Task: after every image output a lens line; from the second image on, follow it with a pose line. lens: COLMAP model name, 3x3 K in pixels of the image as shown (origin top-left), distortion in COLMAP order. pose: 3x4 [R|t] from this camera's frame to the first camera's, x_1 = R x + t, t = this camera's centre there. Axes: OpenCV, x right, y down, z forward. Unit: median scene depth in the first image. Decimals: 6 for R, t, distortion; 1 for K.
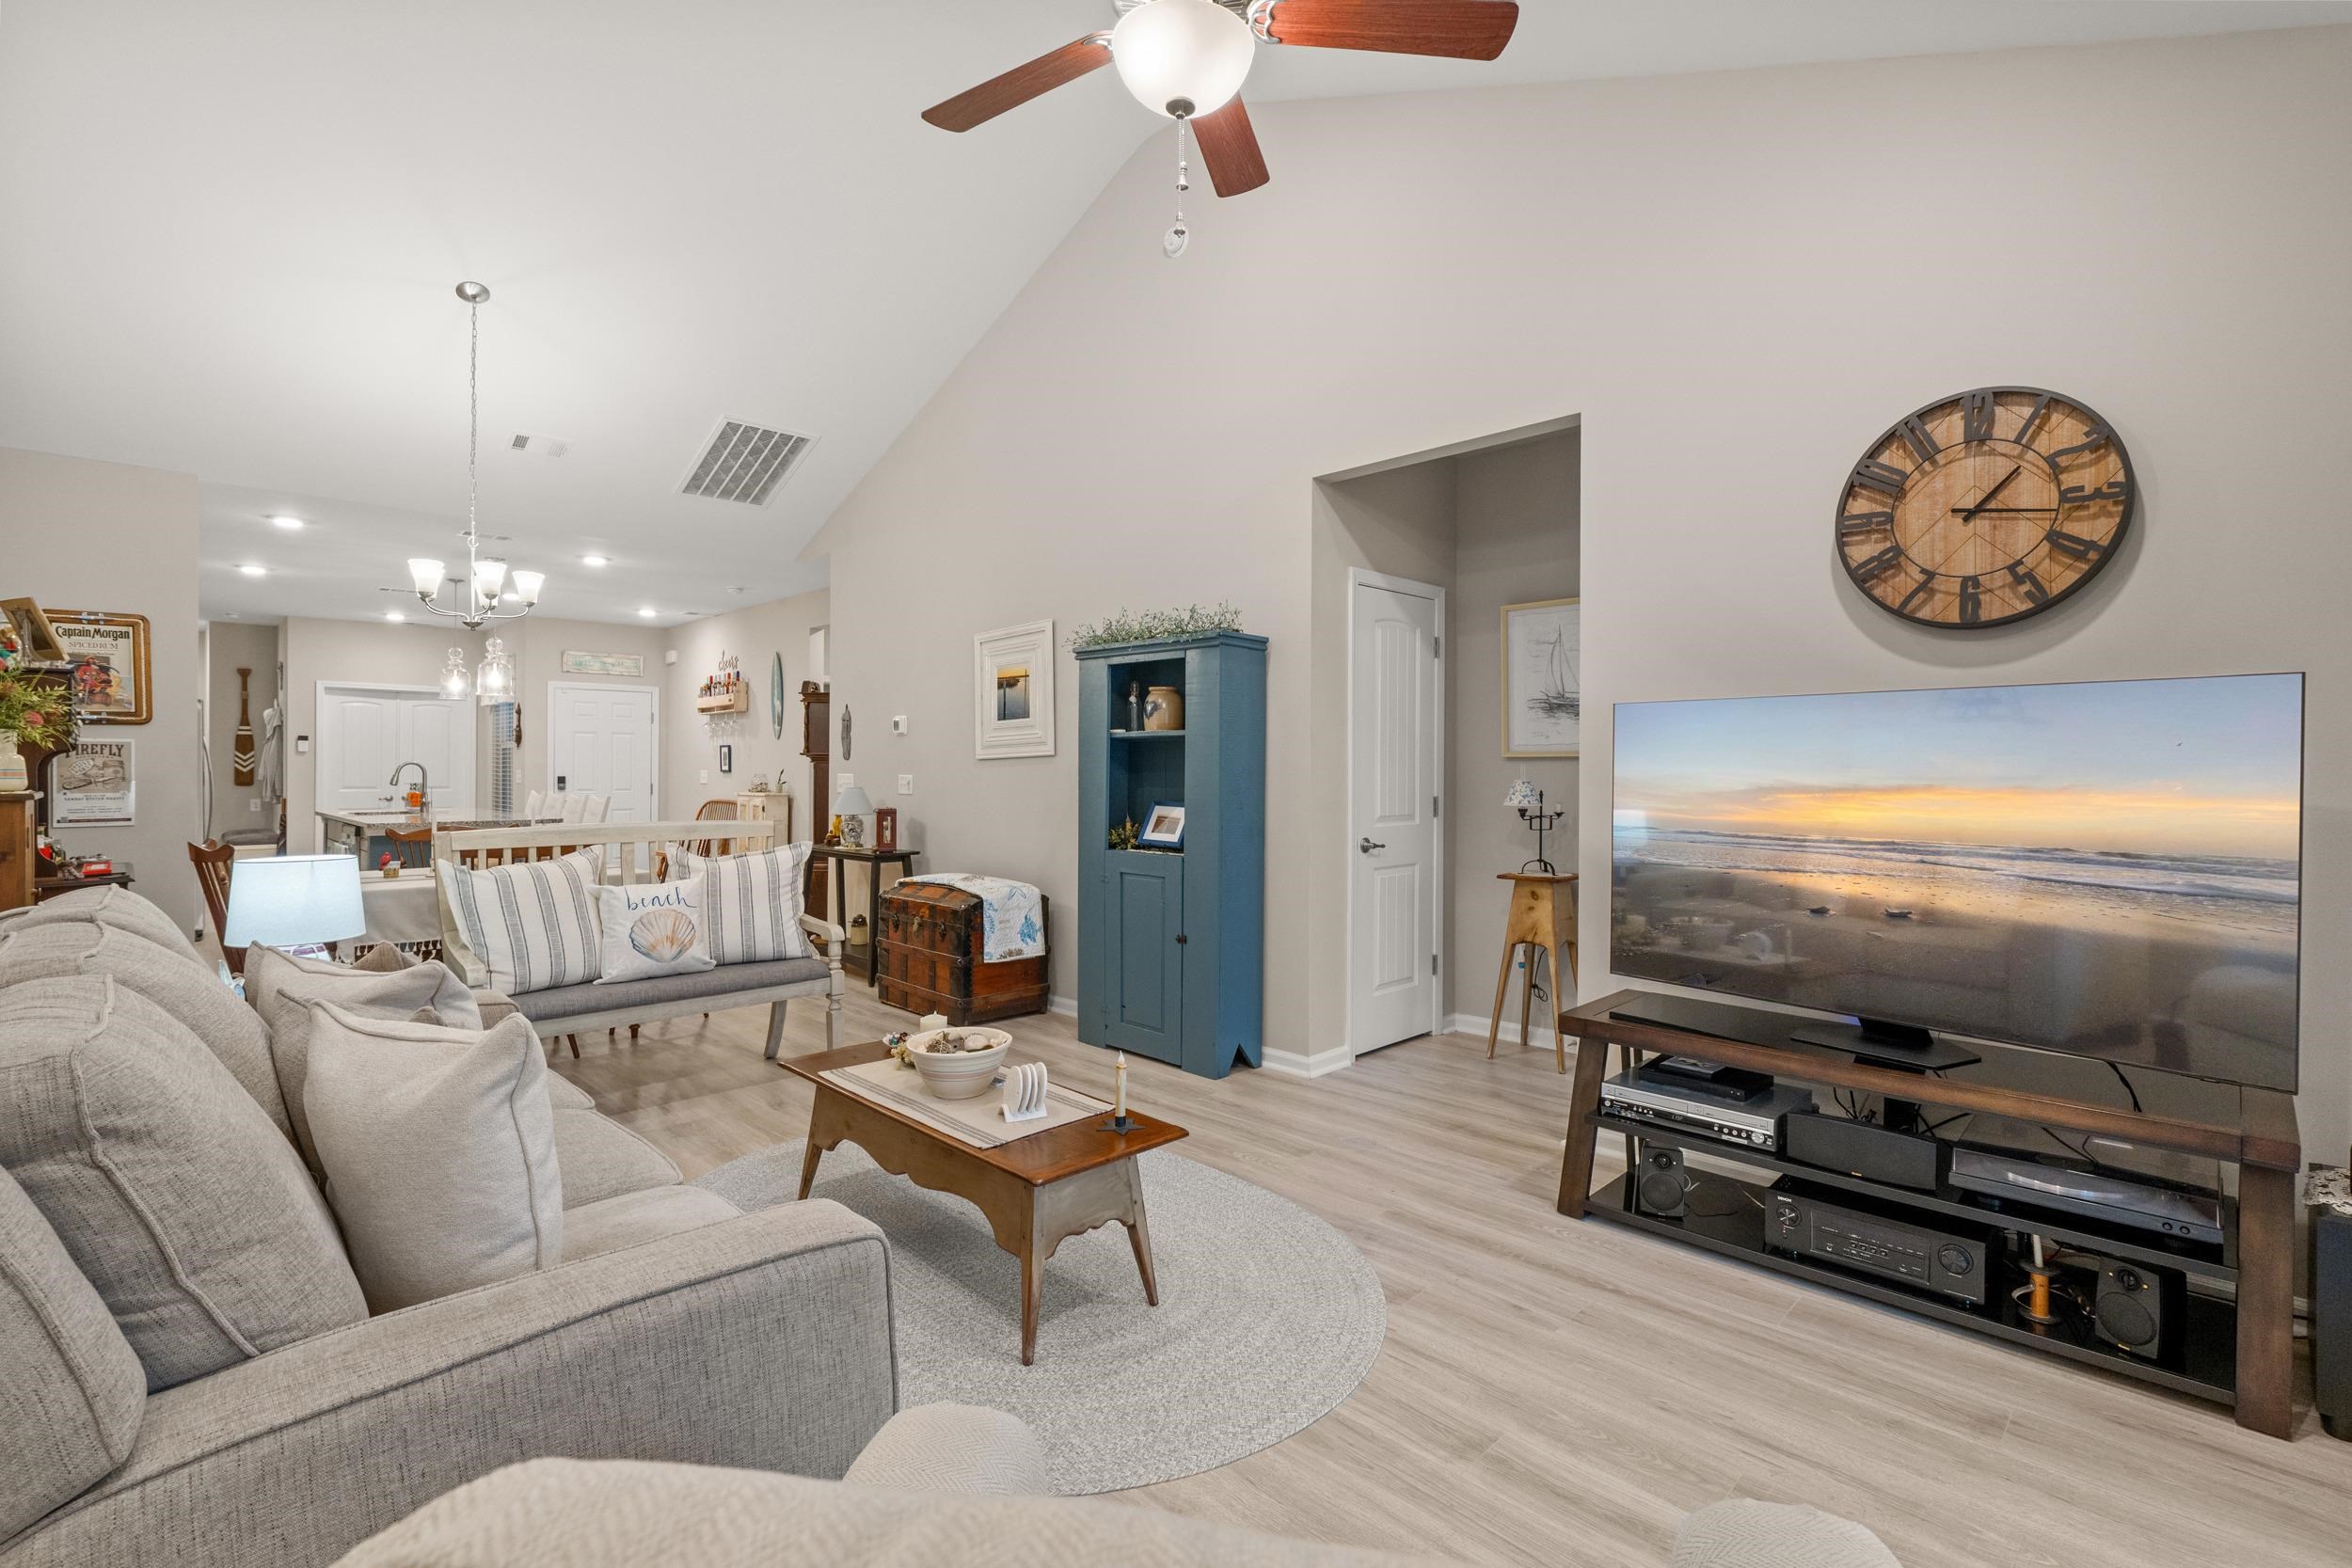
lens RADIAL K [[1050.1, 0, 1175.8], [0, 1050.1, 766.6], [0, 0, 1]] dist [0.001313, 0.000604]
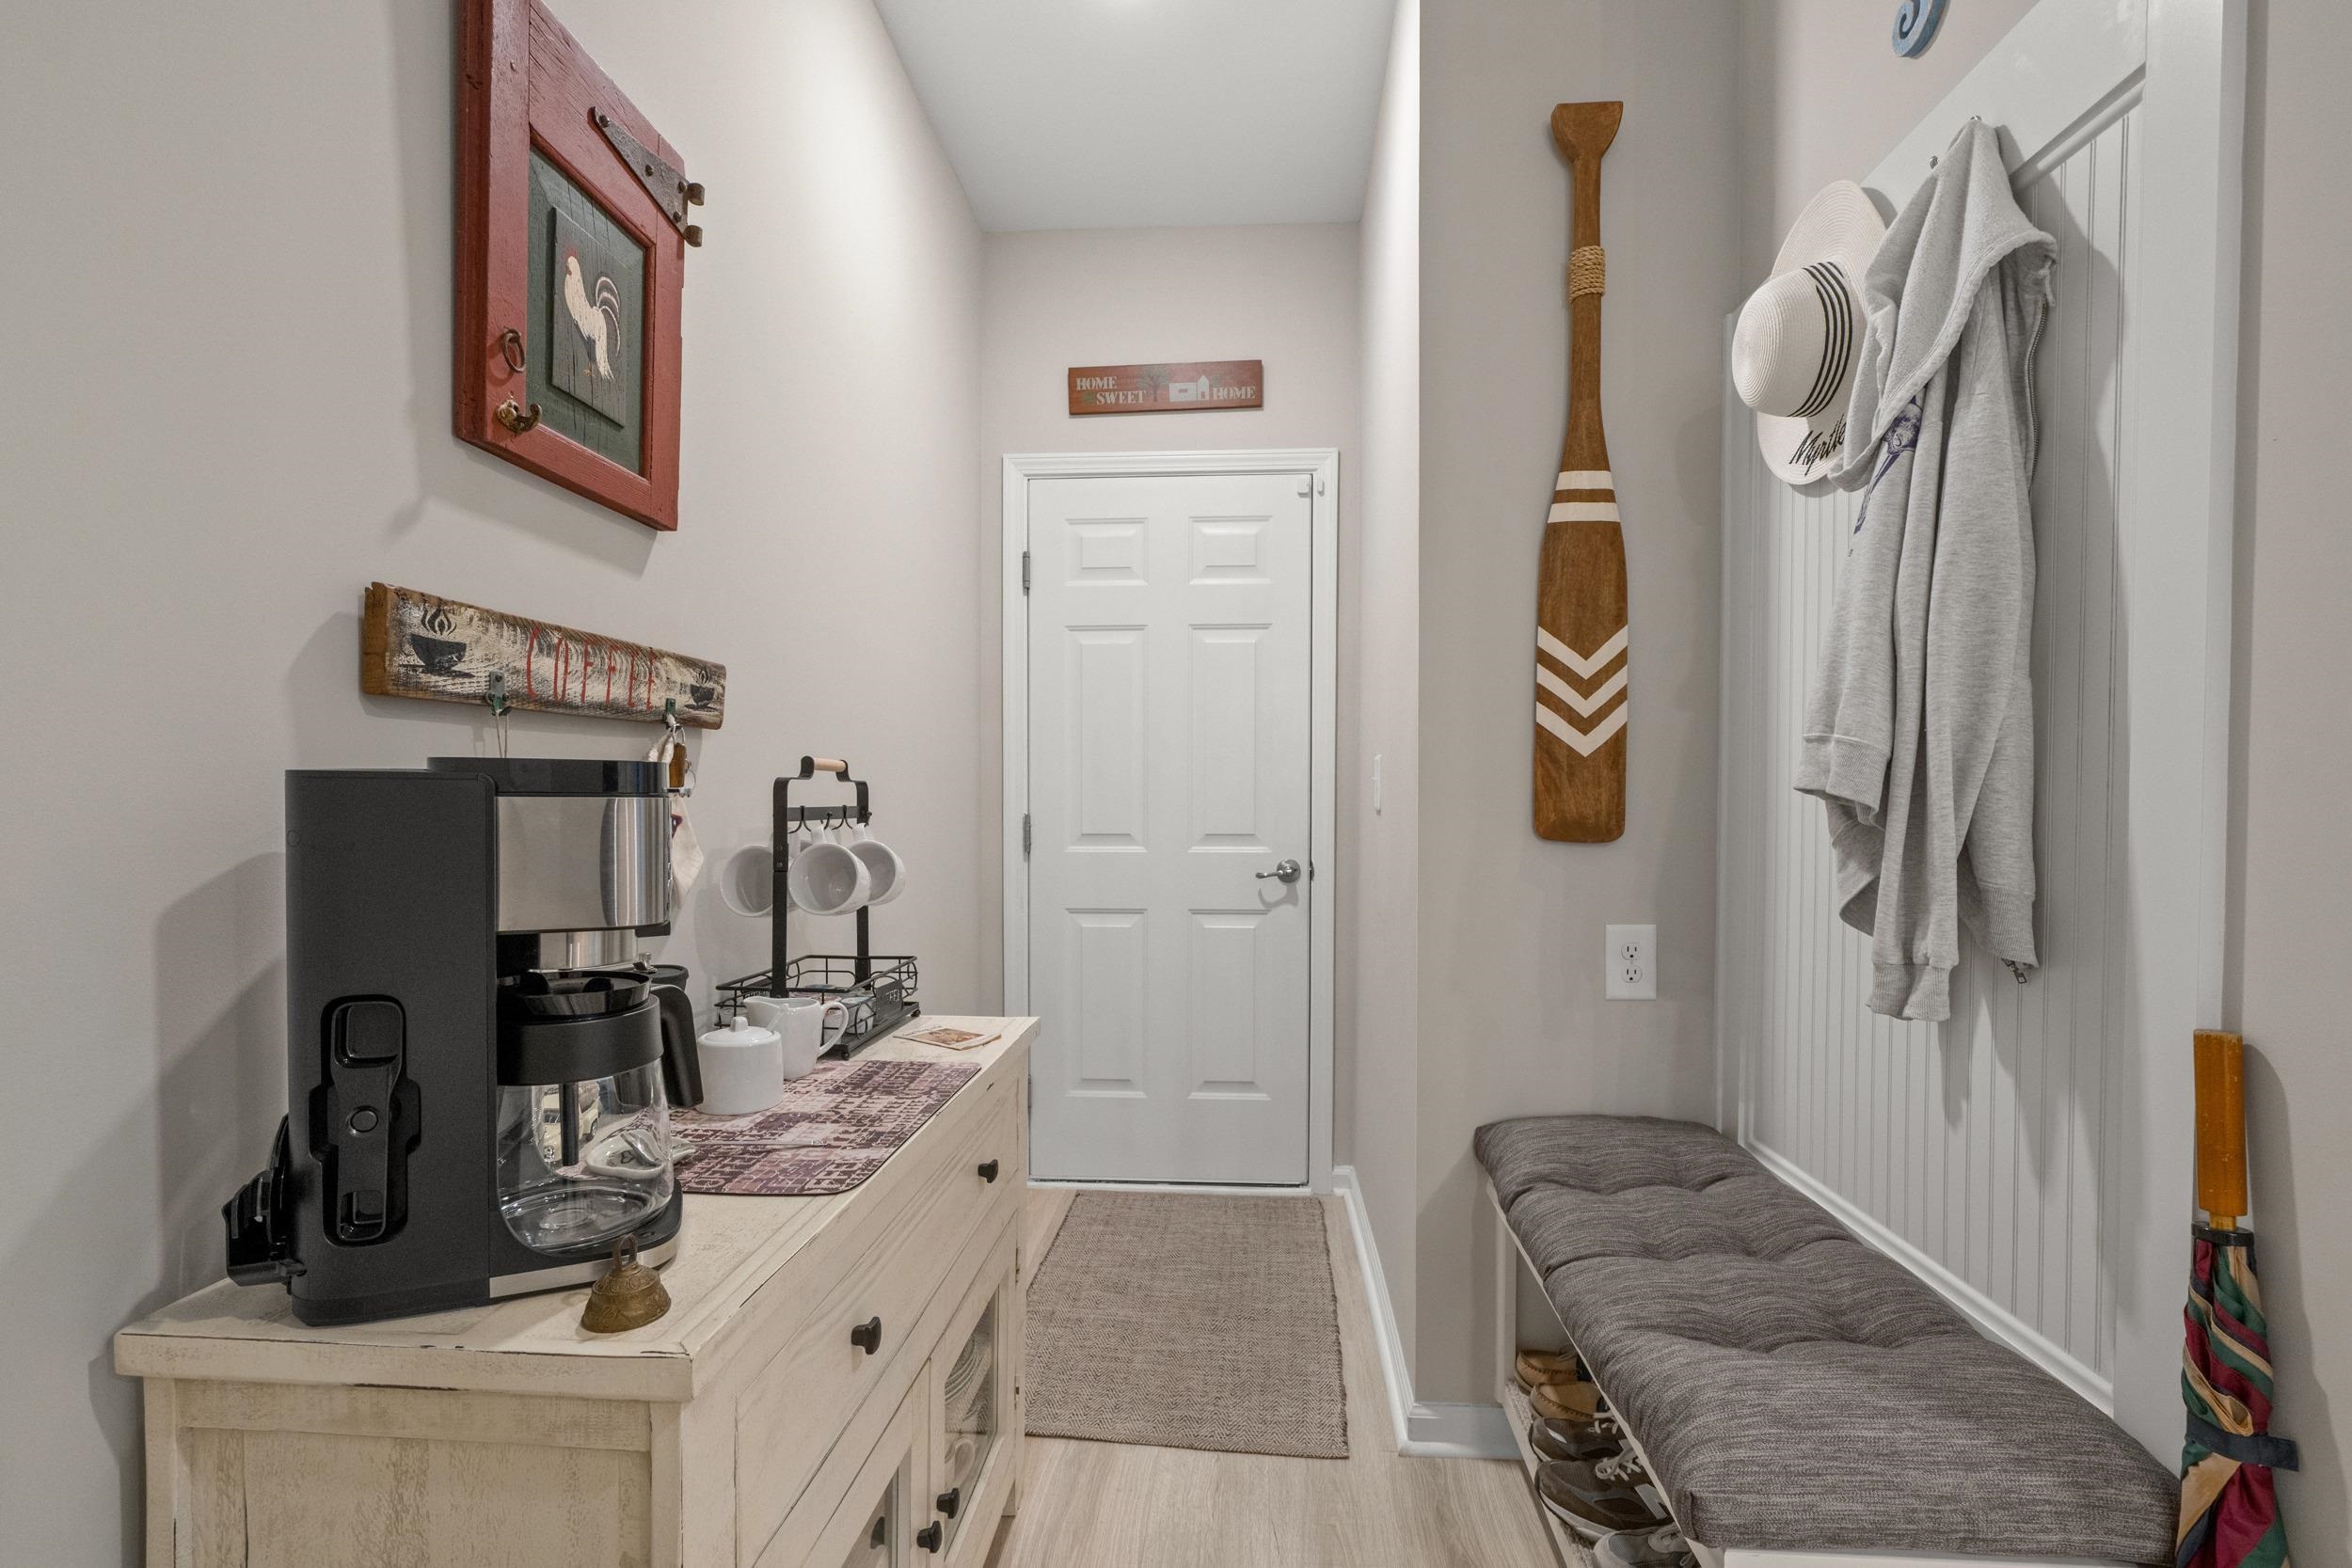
lens RADIAL K [[1057.0, 0, 1174.6], [0, 1057.0, 809.3], [0, 0, 1]] dist [-0.002152, 0.000767]
pose [[0.654885, 0.005647, -0.755707, -1.803197], [0.006284, 0.999897, 0.012917, 0.024246], [0.755702, -0.013207, 0.654782, 1.898086]]
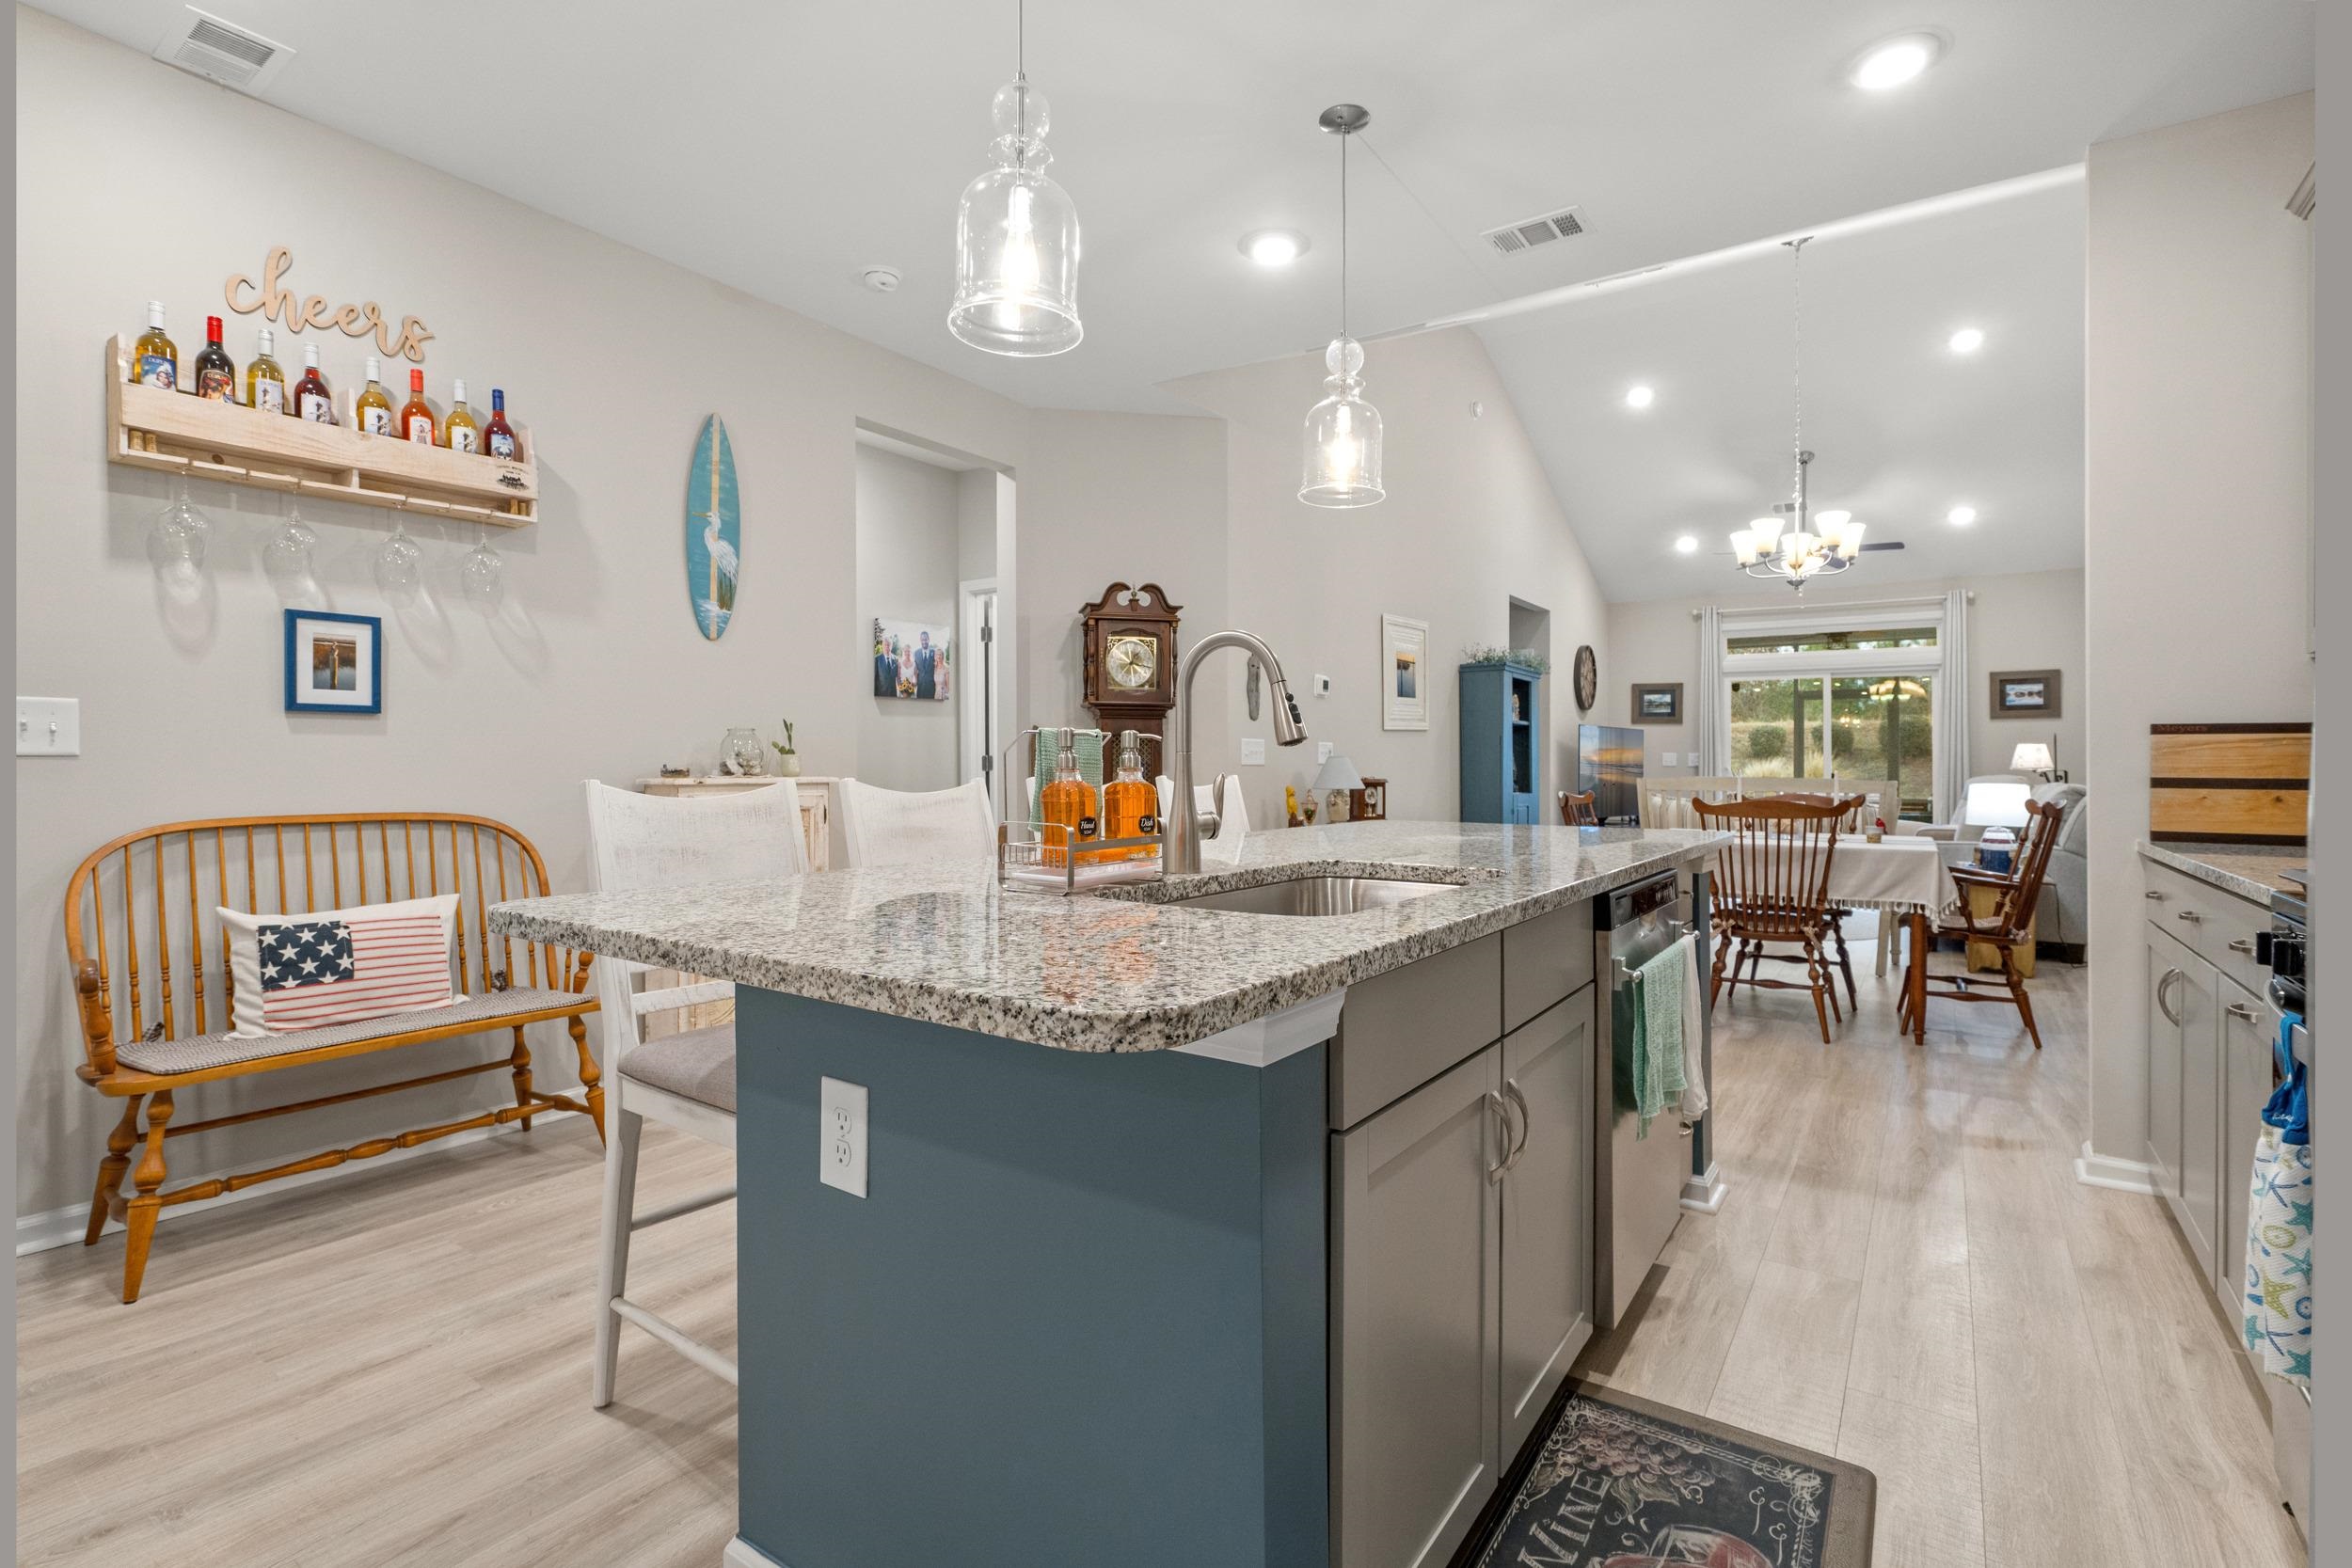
lens RADIAL K [[1103.1, 0, 1186.3], [0, 1103.1, 767.8], [0, 0, 1]] dist [-0.007592, 0.001240]
pose [[-0.184013, -0.005996, 0.982905, -1.553377], [-0.007268, 0.999962, 0.004740, 0.035082], [-0.982897, -0.006272, -0.184050, 1.729303]]
